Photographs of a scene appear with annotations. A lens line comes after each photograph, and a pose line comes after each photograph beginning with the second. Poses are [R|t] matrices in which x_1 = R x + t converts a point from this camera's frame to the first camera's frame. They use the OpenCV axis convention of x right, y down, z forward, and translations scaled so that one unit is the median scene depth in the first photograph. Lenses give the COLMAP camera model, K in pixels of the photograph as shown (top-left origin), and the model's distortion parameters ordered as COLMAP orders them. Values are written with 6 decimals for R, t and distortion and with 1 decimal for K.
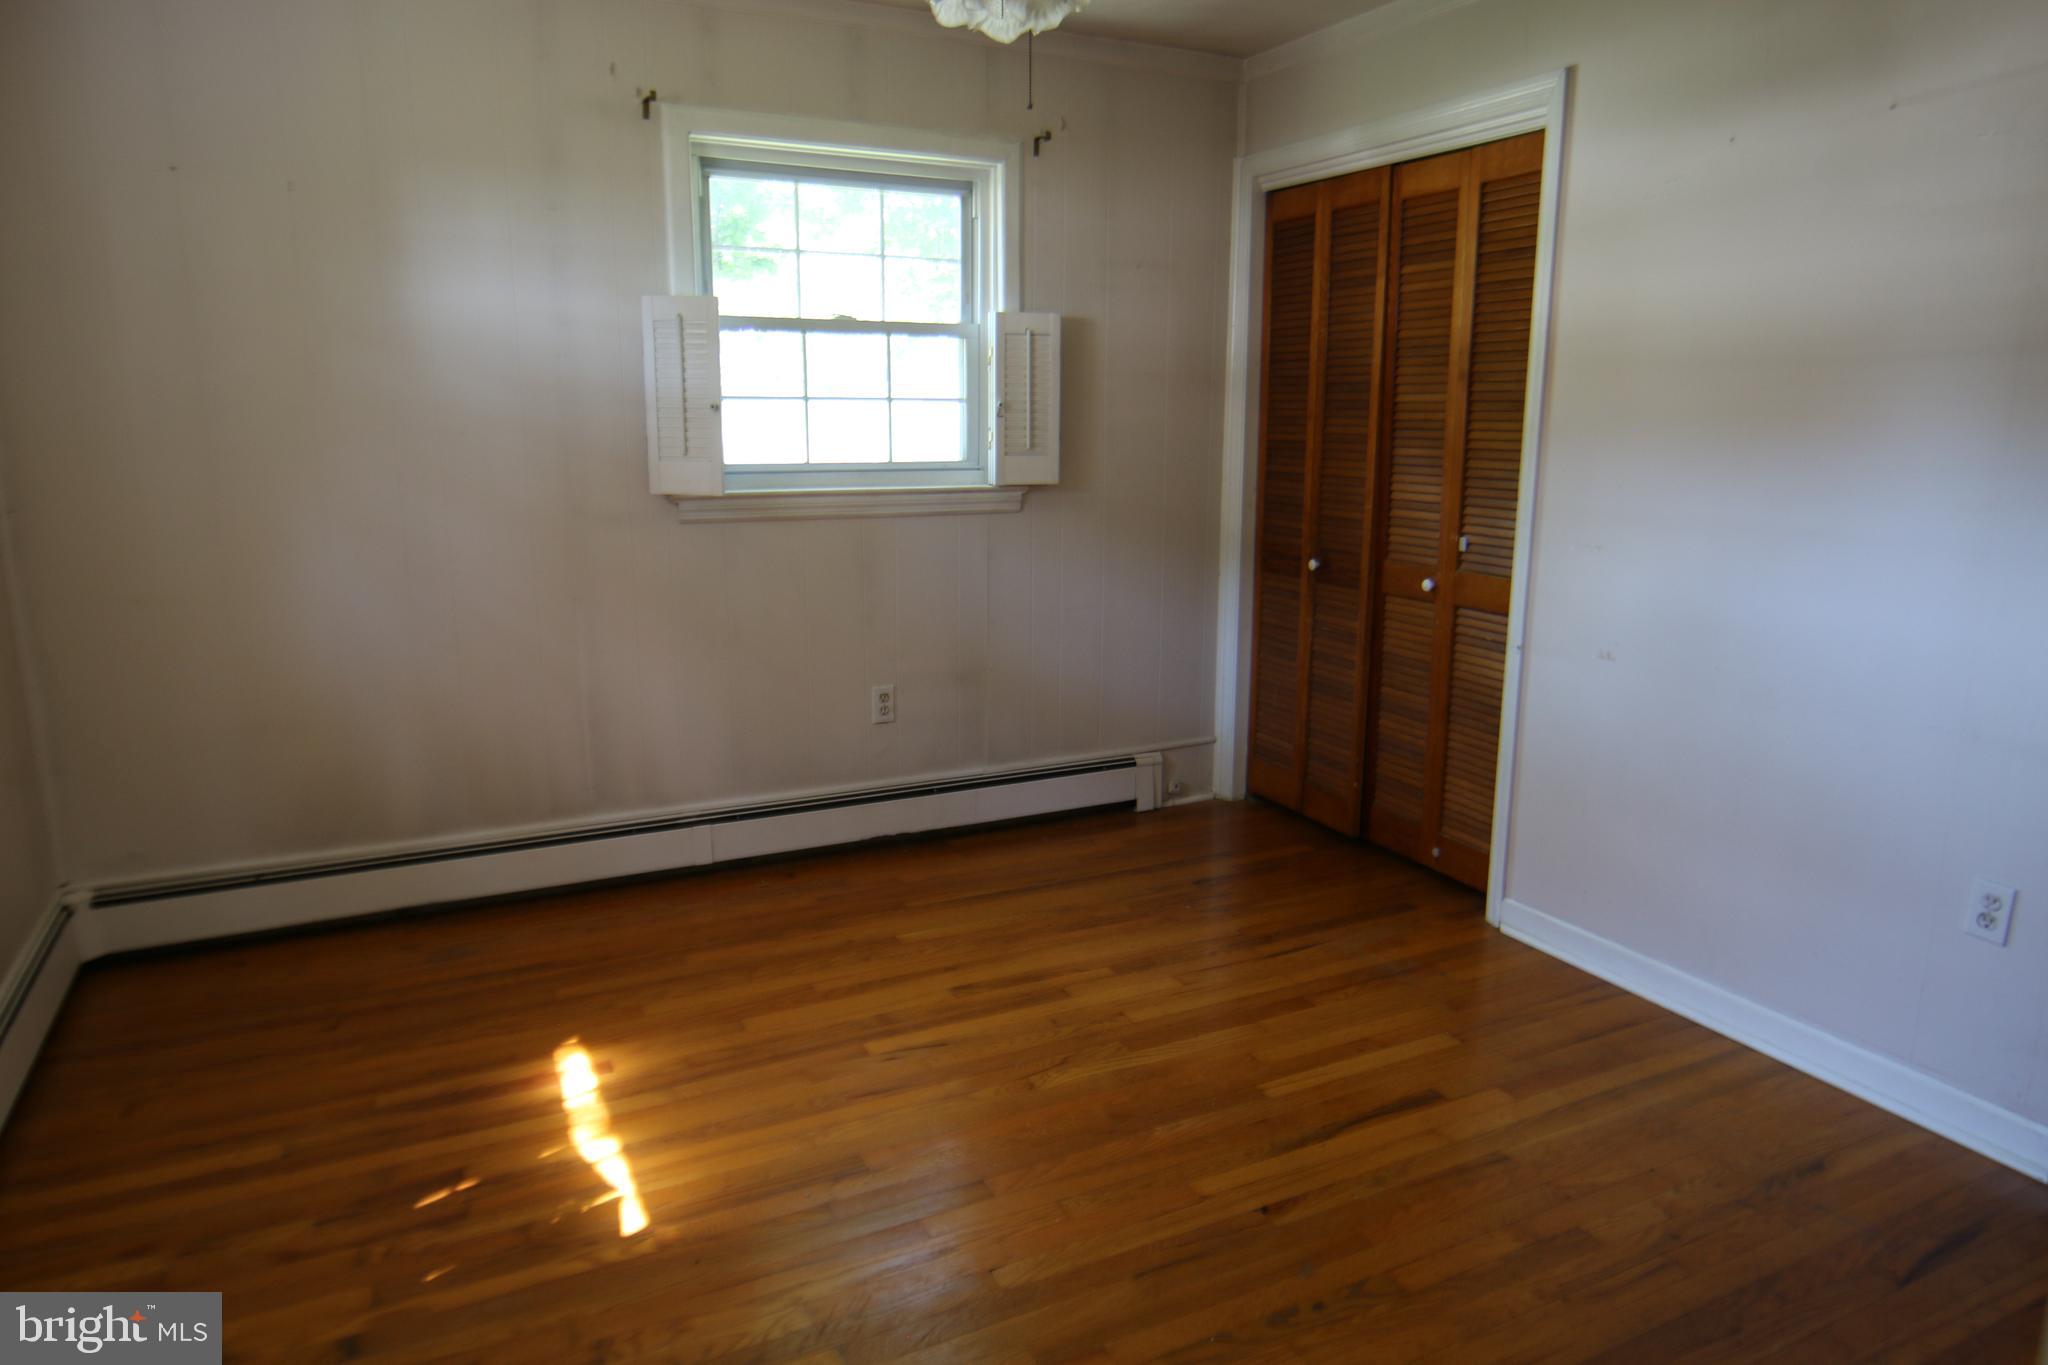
lens RADIAL K [[1298.3, 0, 1024.0], [0, 1298.3, 682.5], [0, 0, 1]] dist [-0.014596, 0.001387]
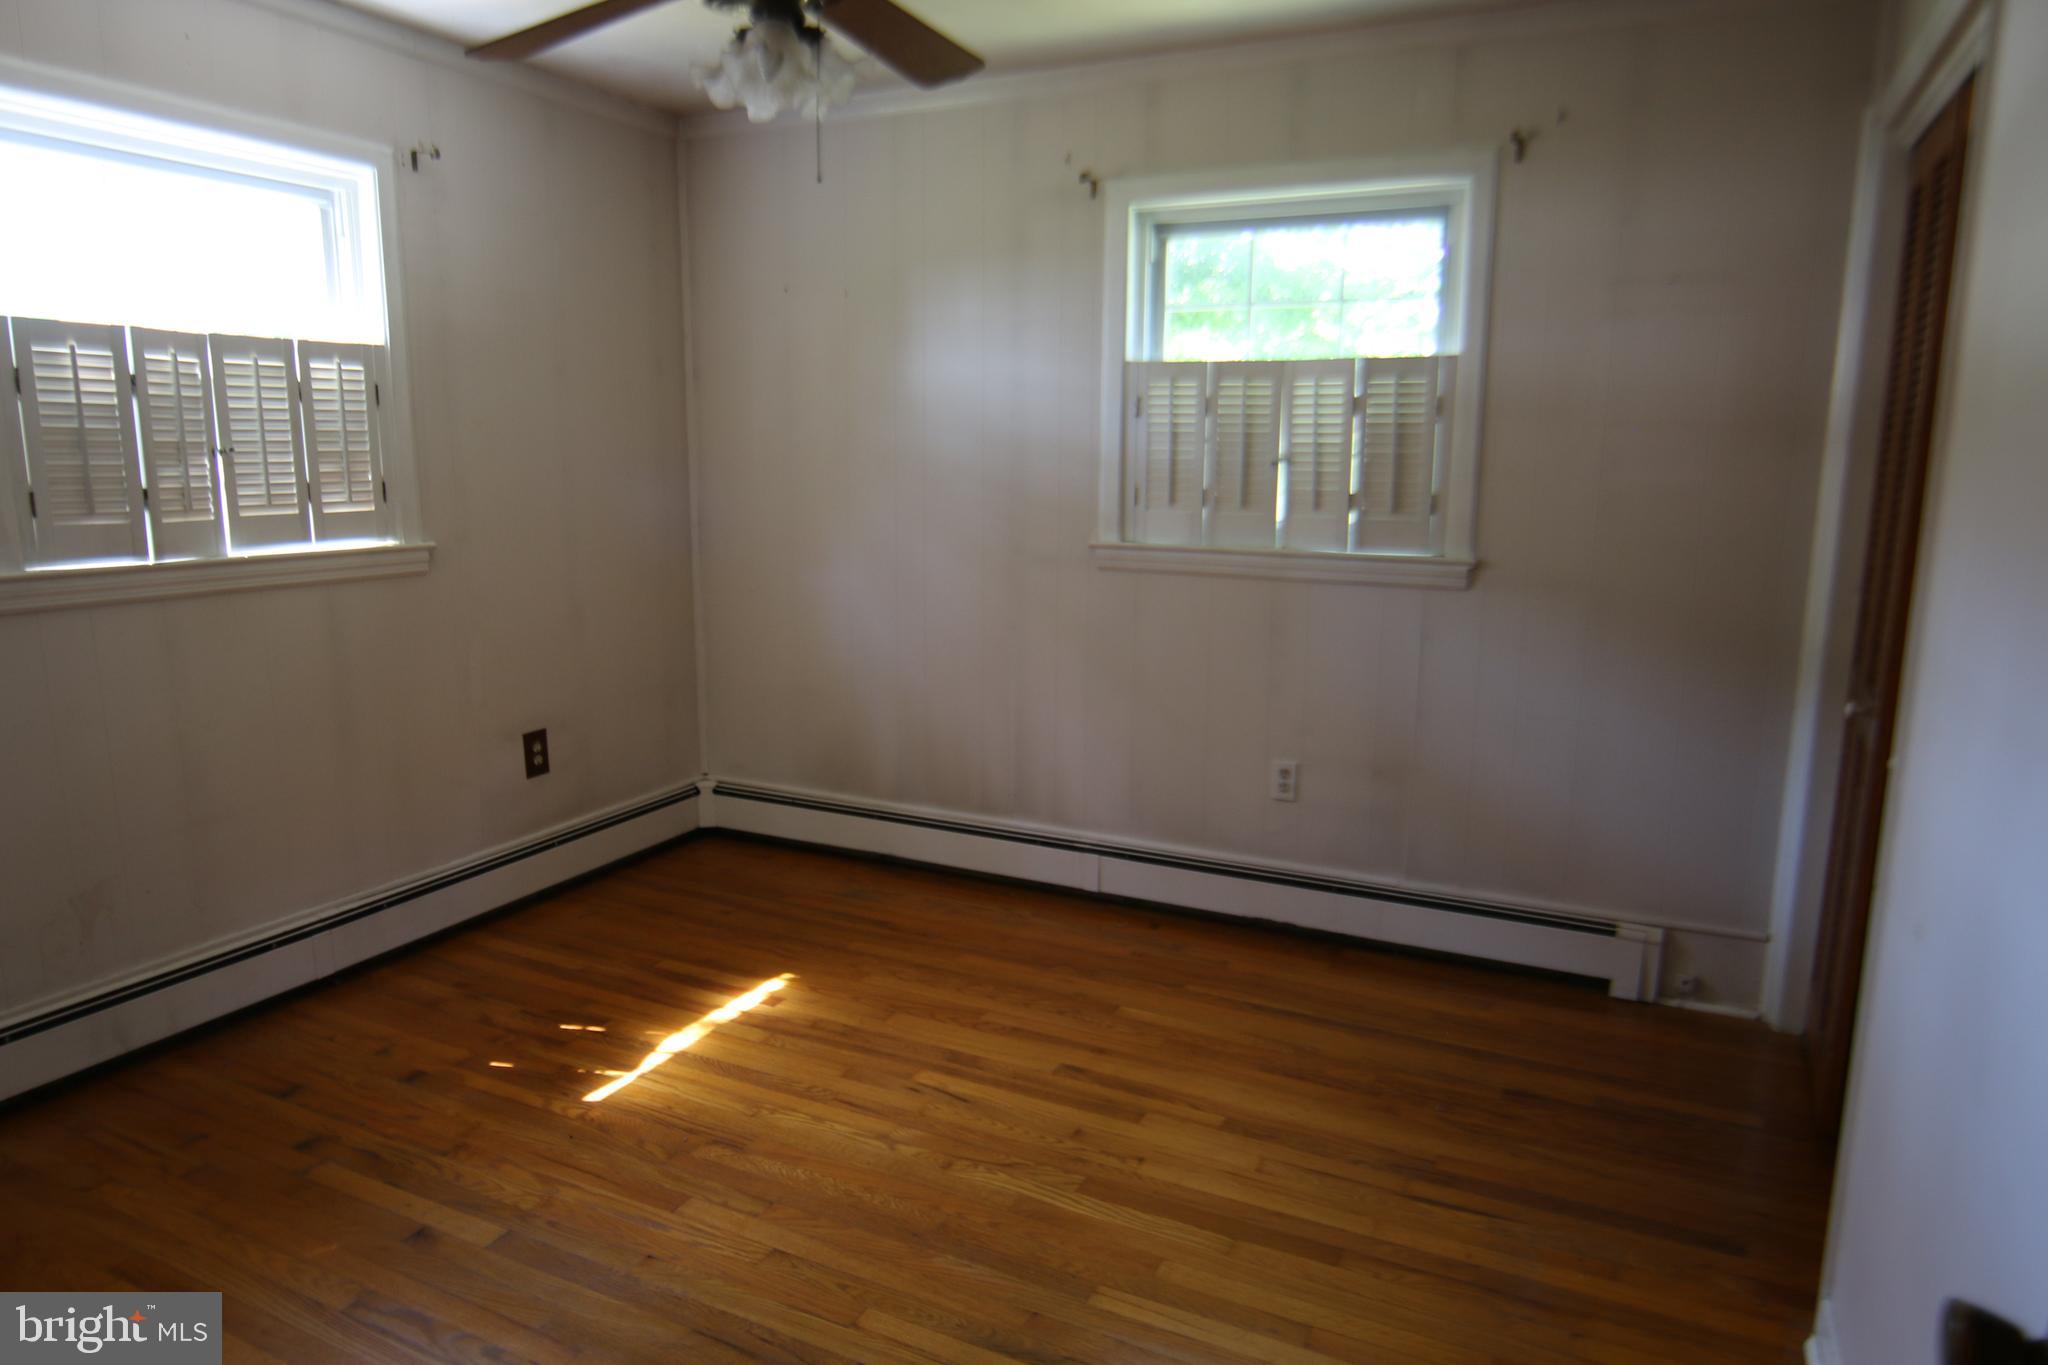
lens RADIAL K [[1298.3, 0, 1024.0], [0, 1298.3, 682.5], [0, 0, 1]] dist [-0.014596, 0.001387]
pose [[0.596257, 0.146785, -0.789260, 0.605684], [-0.167829, 0.984210, 0.056253, -0.088103], [0.785055, 0.098919, 0.611477, 0.334972]]
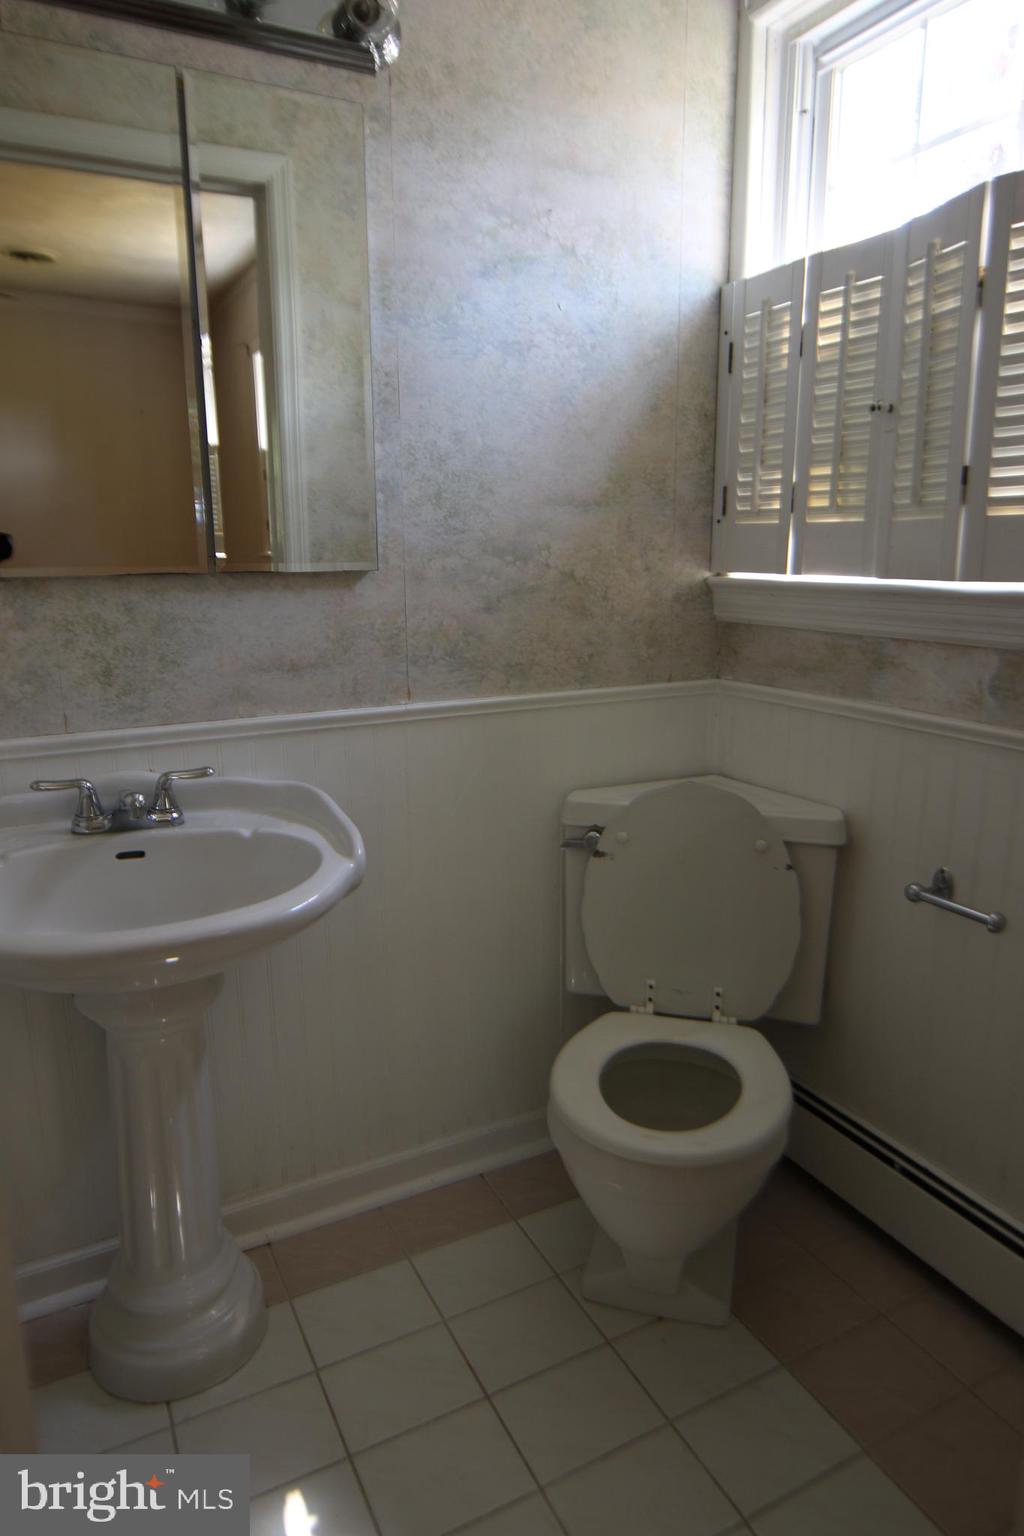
lens RADIAL K [[973.8, 0, 510.7], [0, 973.8, 773.6], [0, 0, 1]] dist [-0.014596, 0.001387]
pose [[-0.999986, -0.001614, -0.005017, 0.122039], [-0.003574, 0.907311, 0.420445, -0.126236], [0.003874, 0.420457, -0.907304, 0.667419]]
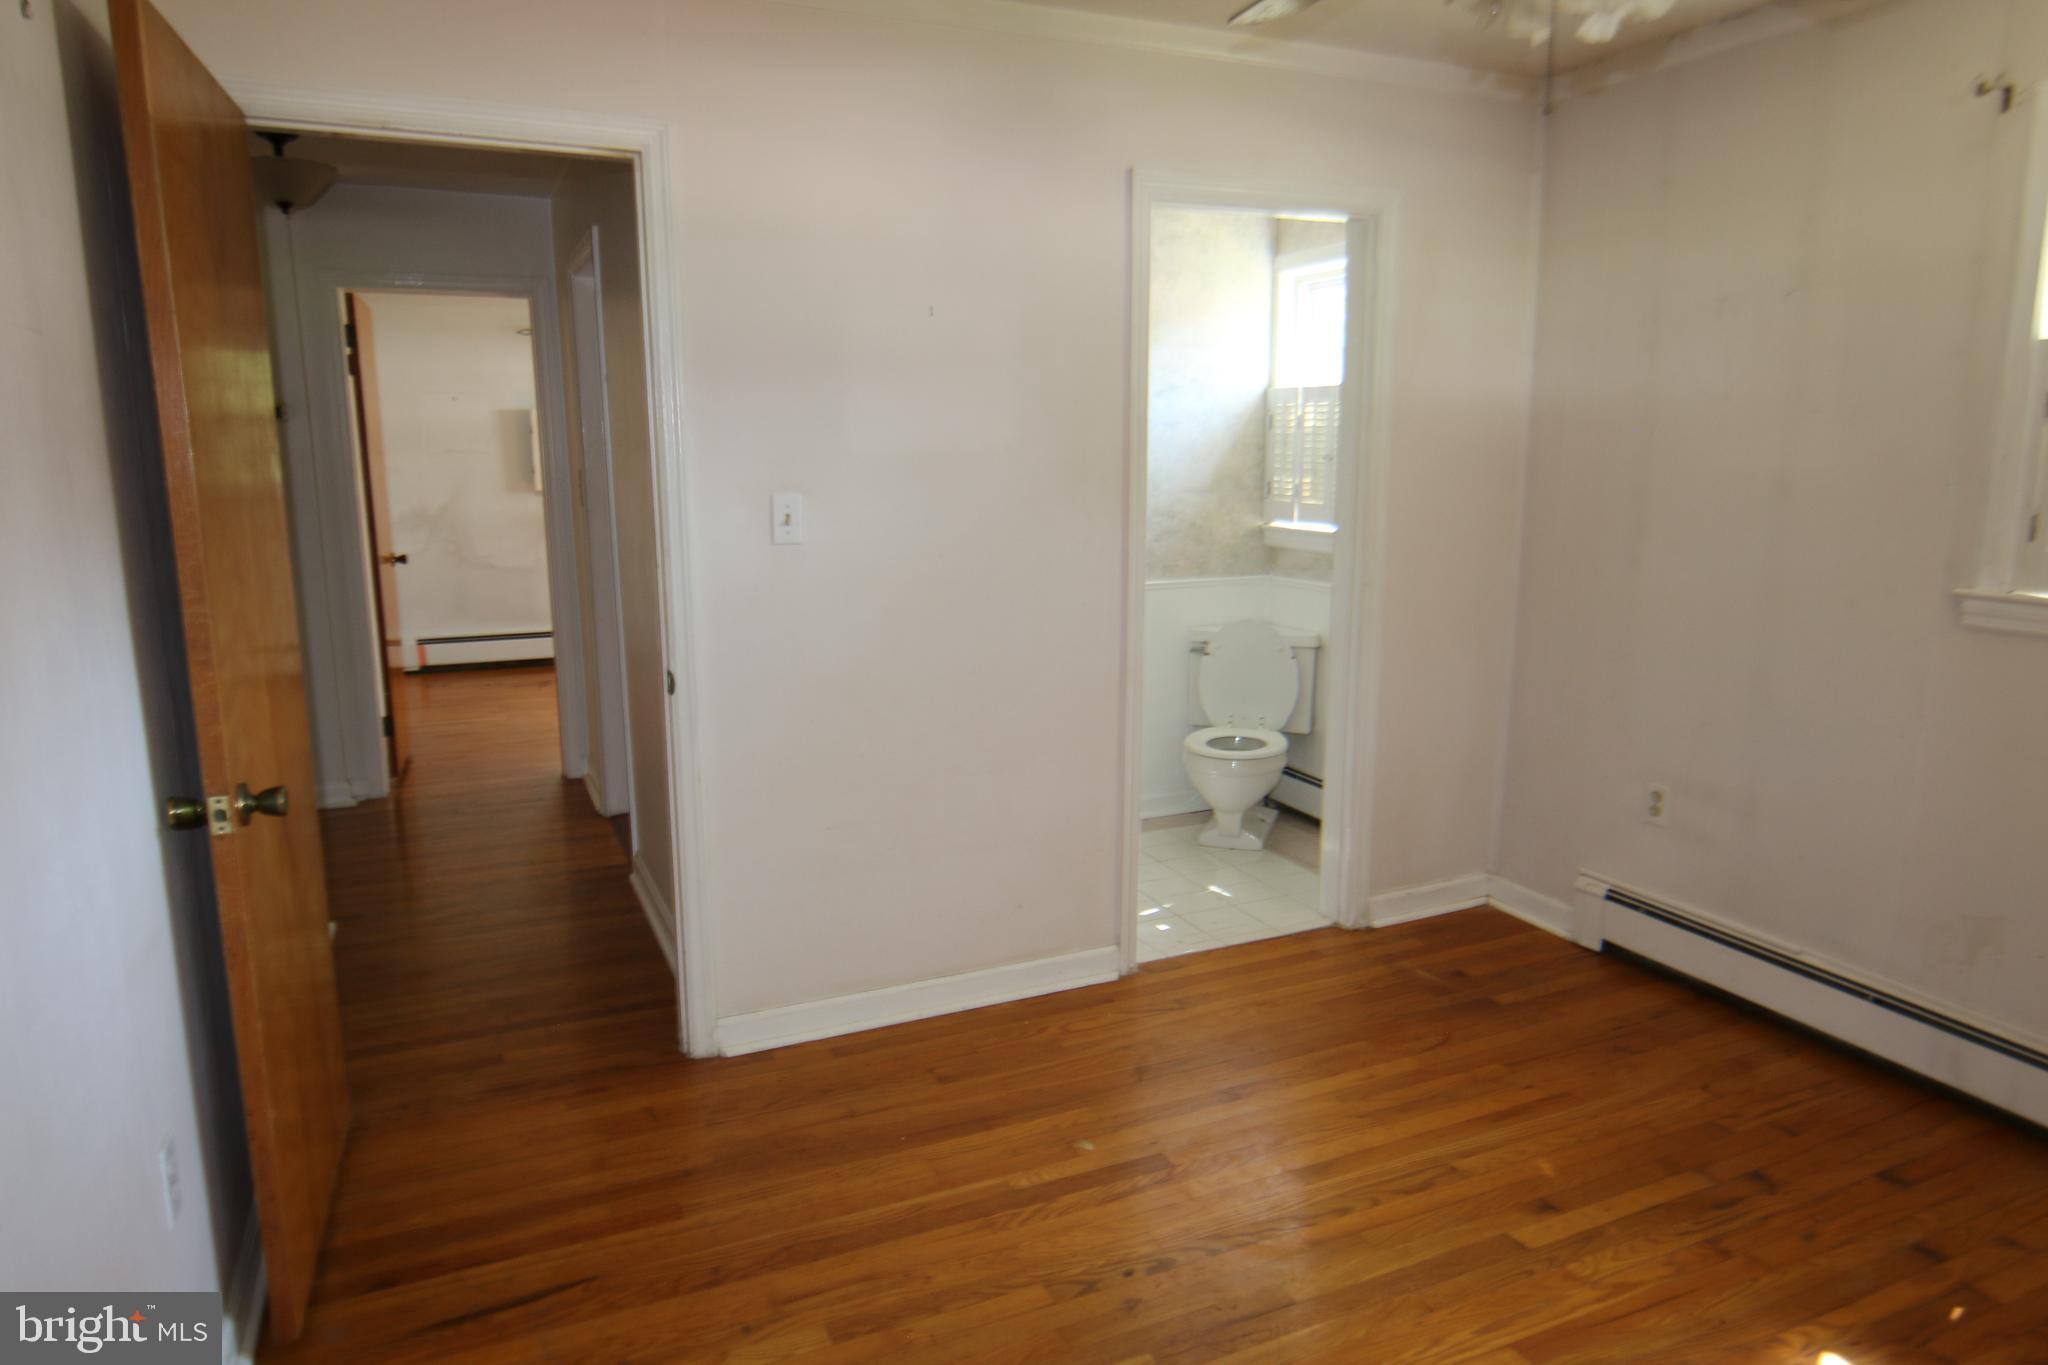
lens RADIAL K [[1298.3, 0, 1024.0], [0, 1298.3, 682.5], [0, 0, 1]] dist [-0.014596, 0.001387]
pose [[-0.998972, -0.012849, 0.043477, 0.168149], [0.004575, 0.925533, 0.378640, -0.261642], [-0.045105, 0.378450, -0.924522, 1.129950]]
